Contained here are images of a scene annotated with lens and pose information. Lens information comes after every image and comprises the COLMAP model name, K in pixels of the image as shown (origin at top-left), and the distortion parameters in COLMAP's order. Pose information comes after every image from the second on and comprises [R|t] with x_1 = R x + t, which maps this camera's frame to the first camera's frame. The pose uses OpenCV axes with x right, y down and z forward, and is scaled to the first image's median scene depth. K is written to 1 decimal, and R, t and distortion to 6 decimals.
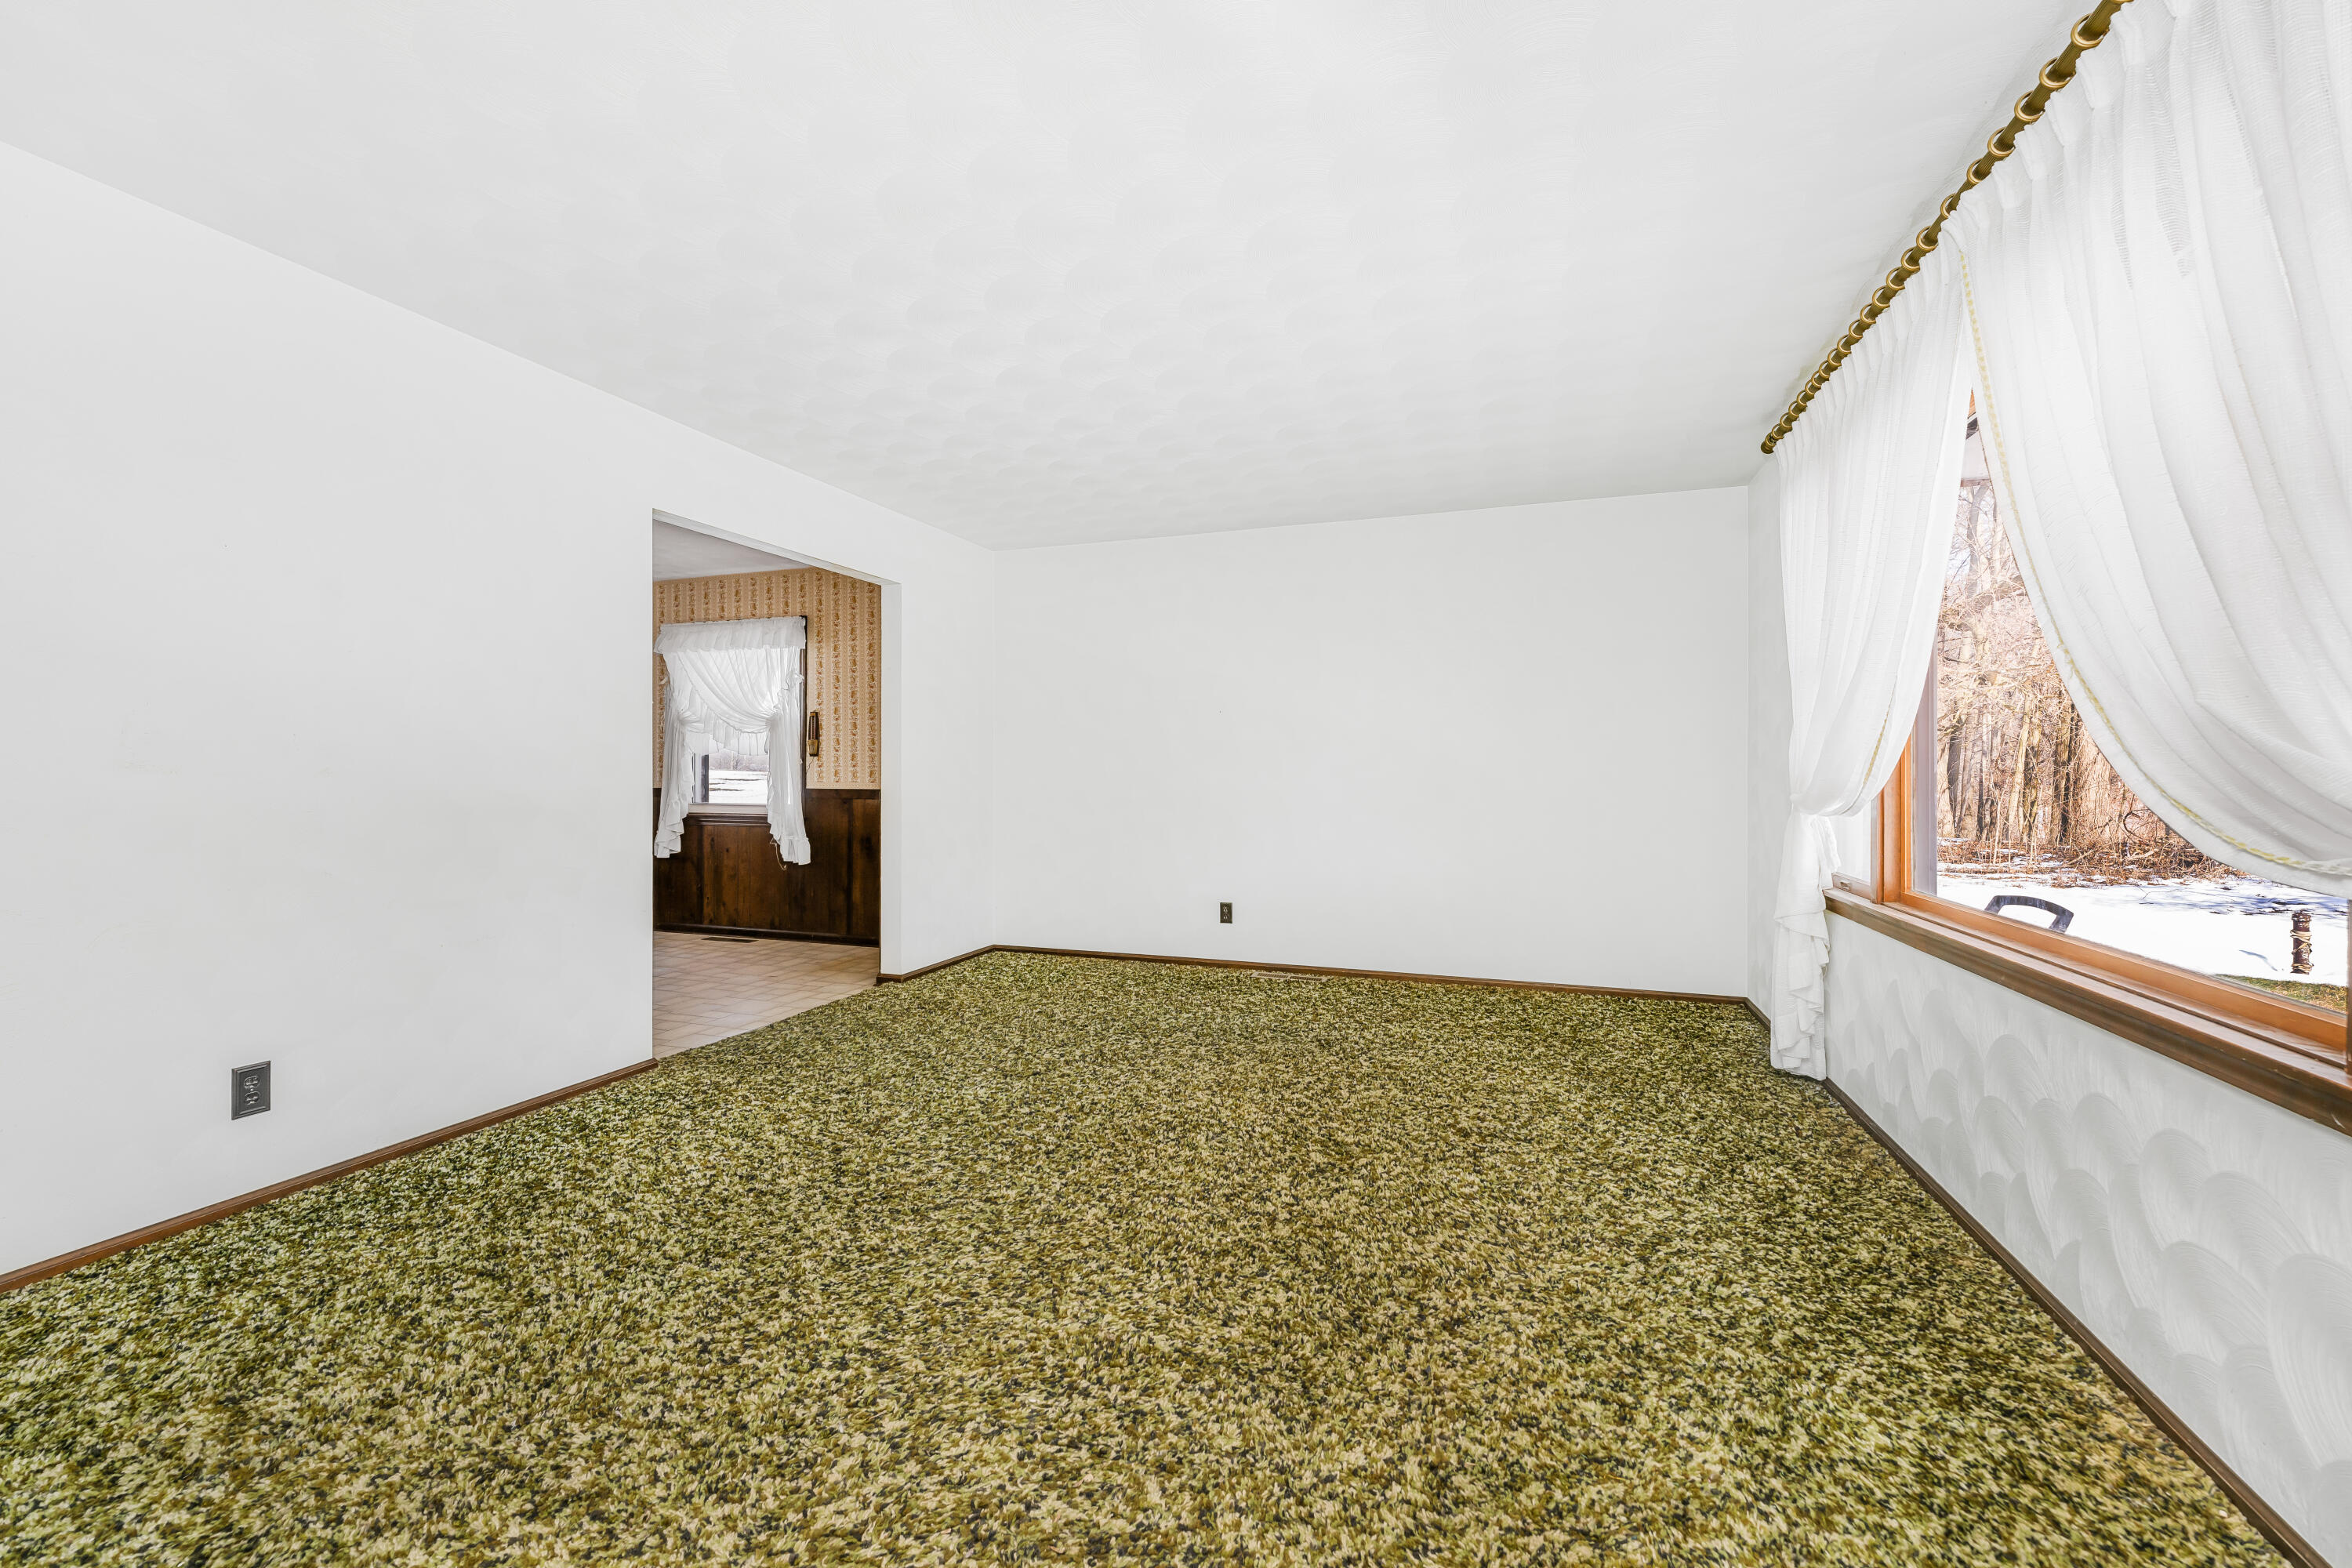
lens RADIAL K [[948.5, 0, 1176.0], [0, 948.5, 784.0], [0, 0, 1]] dist [0.000167, -0.000046]
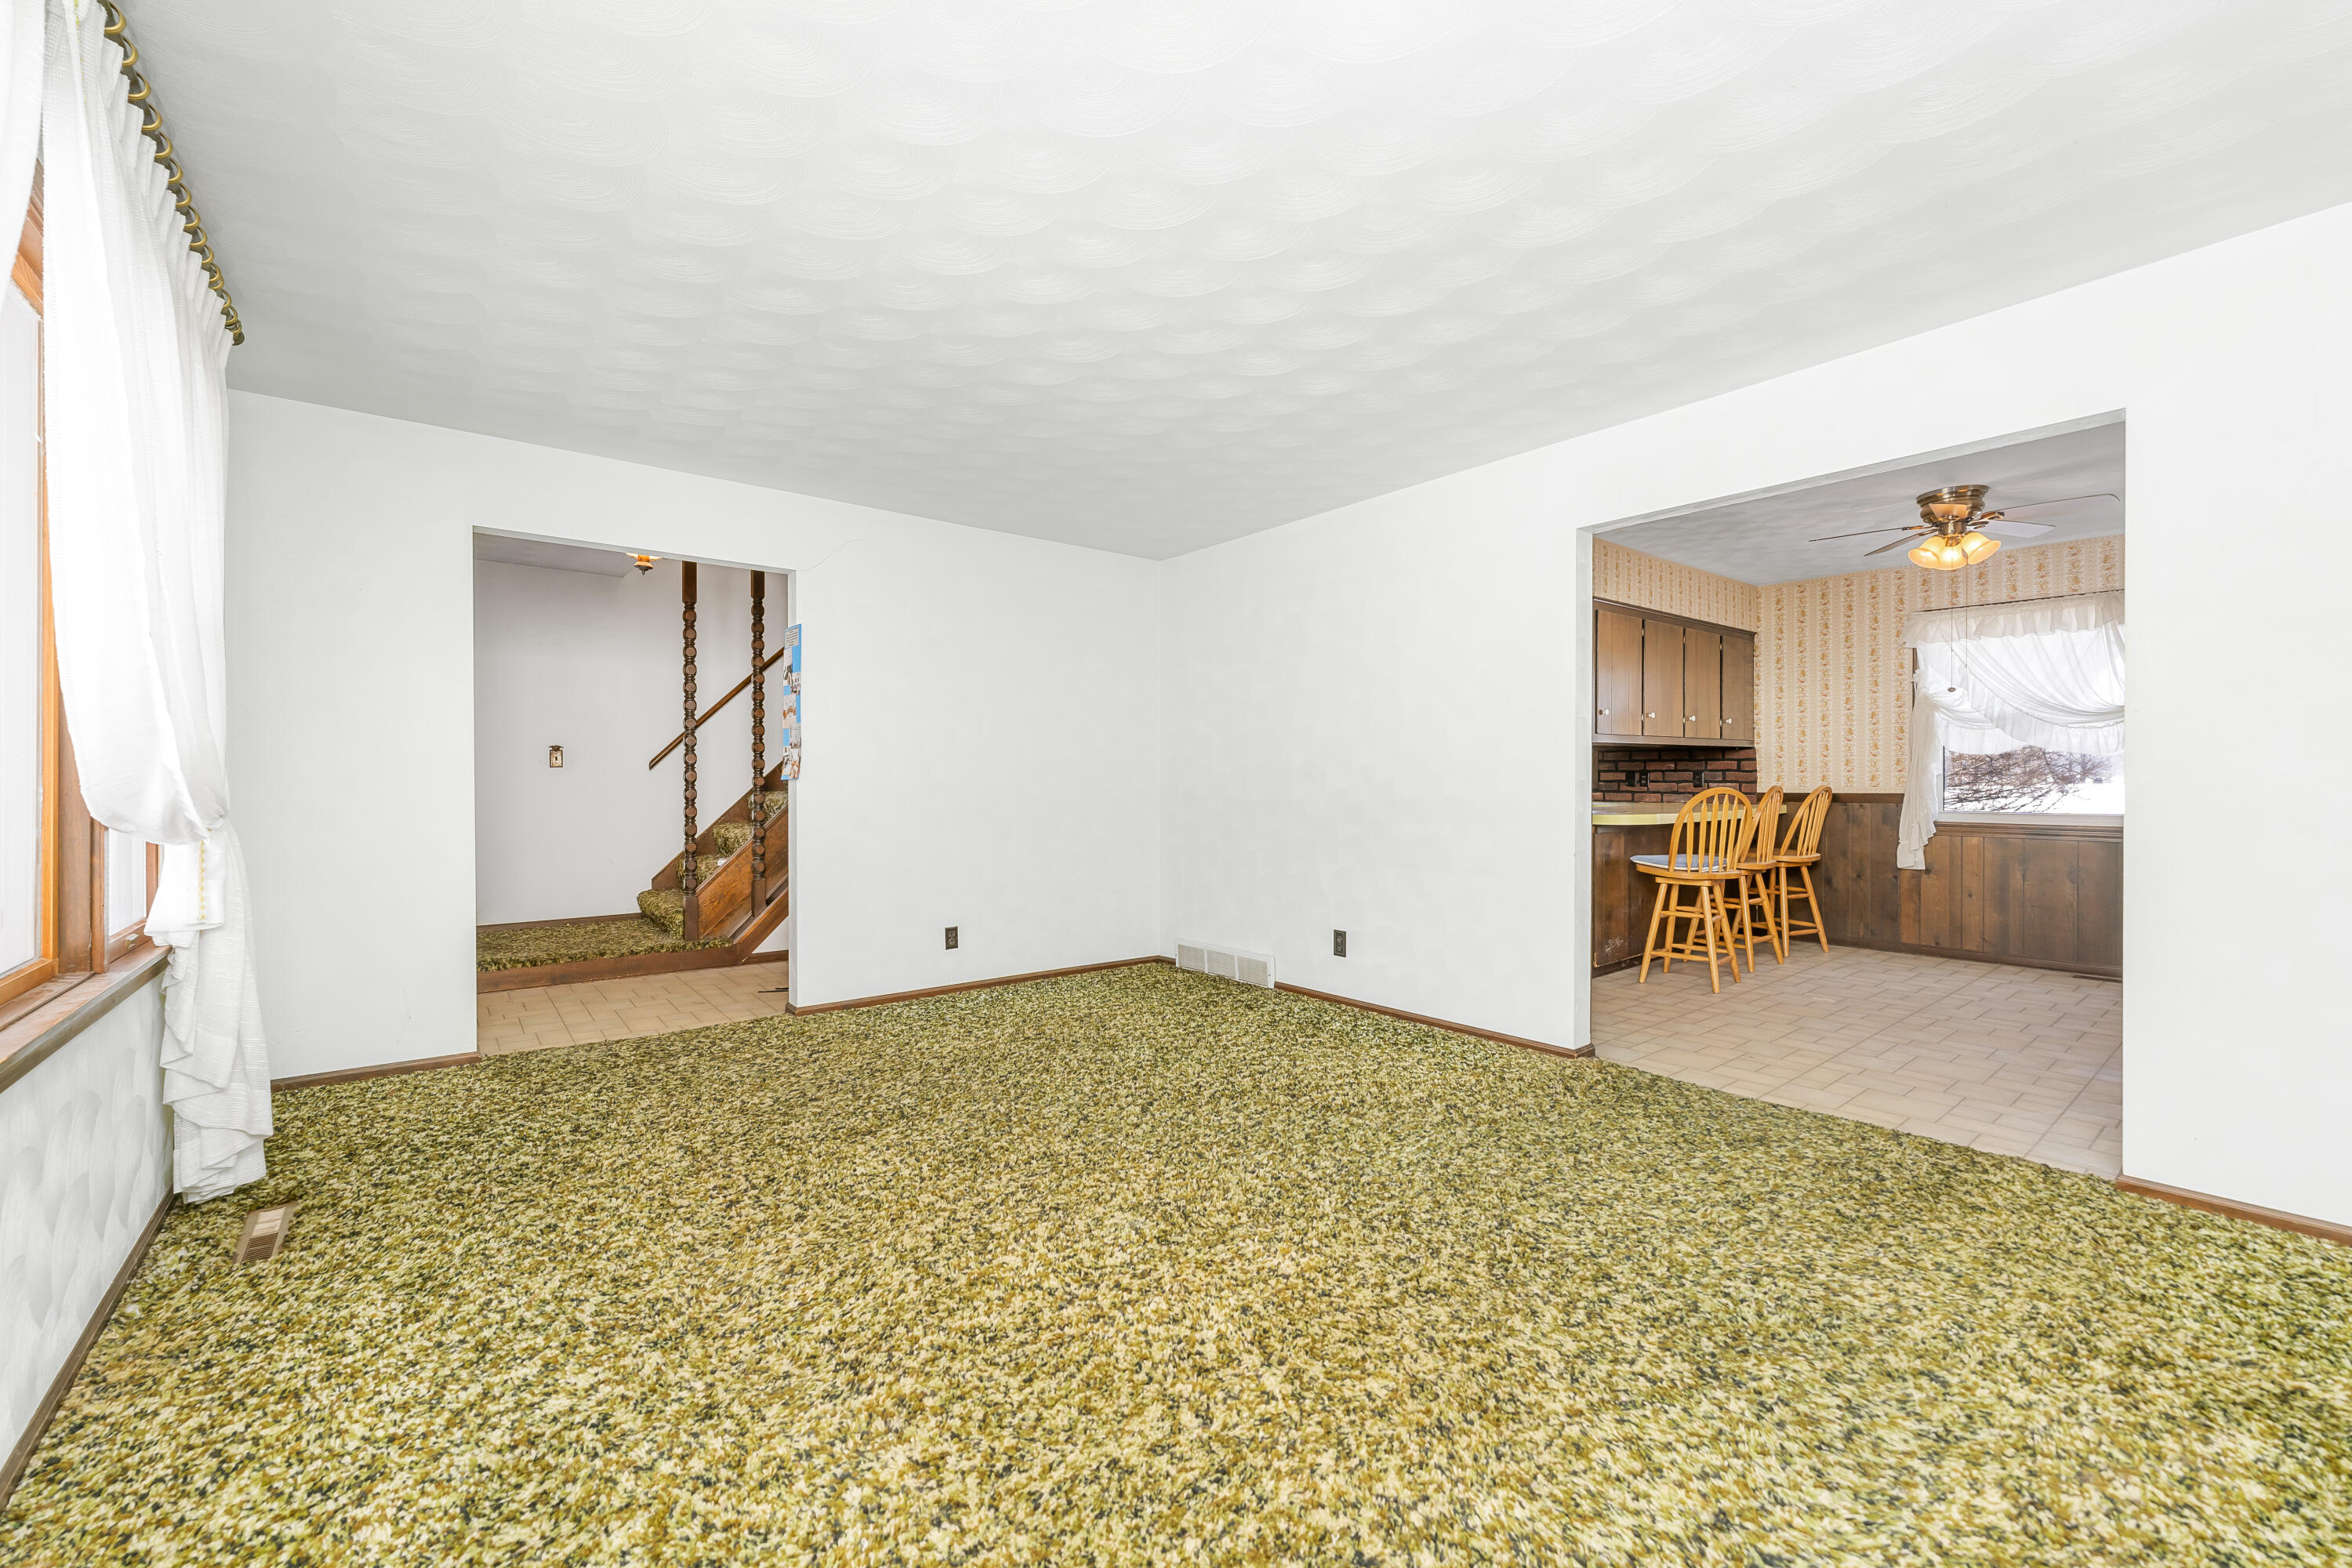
lens RADIAL K [[948.5, 0, 1176.0], [0, 948.5, 784.0], [0, 0, 1]] dist [0.000167, -0.000046]
pose [[-0.519471, 0.006080, -0.854467, 0.871024], [-0.006140, 0.999922, 0.010847, -0.020471], [0.854466, 0.010881, -0.519393, 1.761122]]
